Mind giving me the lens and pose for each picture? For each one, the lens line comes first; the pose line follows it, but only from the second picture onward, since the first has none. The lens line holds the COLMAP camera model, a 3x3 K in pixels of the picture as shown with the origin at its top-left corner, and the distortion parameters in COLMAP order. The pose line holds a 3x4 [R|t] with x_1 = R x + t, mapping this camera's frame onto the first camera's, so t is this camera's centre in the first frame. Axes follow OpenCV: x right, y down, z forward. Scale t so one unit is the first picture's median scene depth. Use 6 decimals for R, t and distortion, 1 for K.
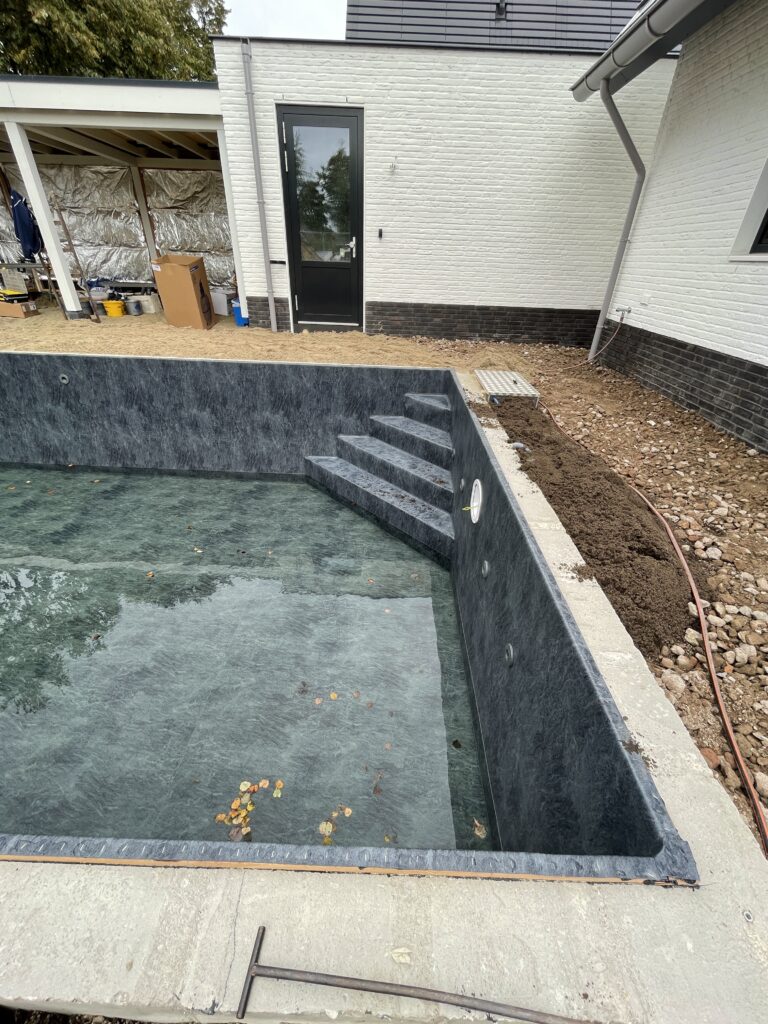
lens RADIAL K [[404.7, 0, 384.0], [0, 404.7, 512.0], [0, 0, 1]] dist [0.001089, -0.000400]
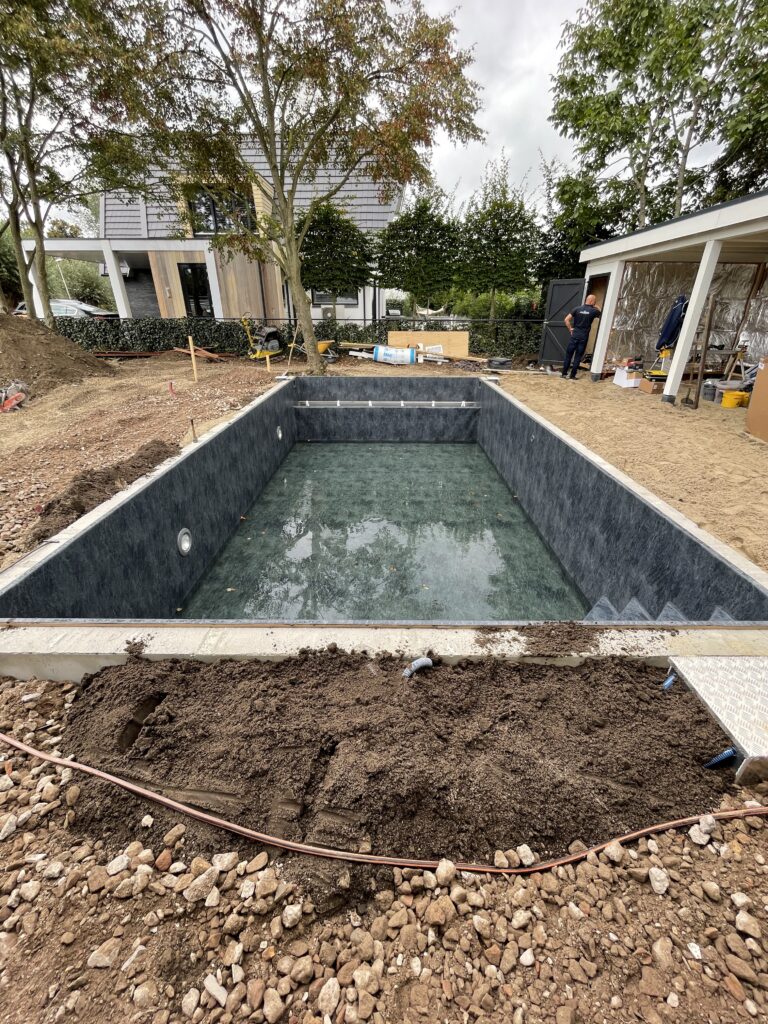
lens RADIAL K [[404.7, 0, 384.0], [0, 404.7, 512.0], [0, 0, 1]] dist [0.001089, -0.000400]
pose [[0.037601, 0.410987, -0.910865, 0.494415], [-0.535309, 0.777978, 0.328930, -0.324950], [0.843819, 0.475227, 0.249258, 0.388320]]
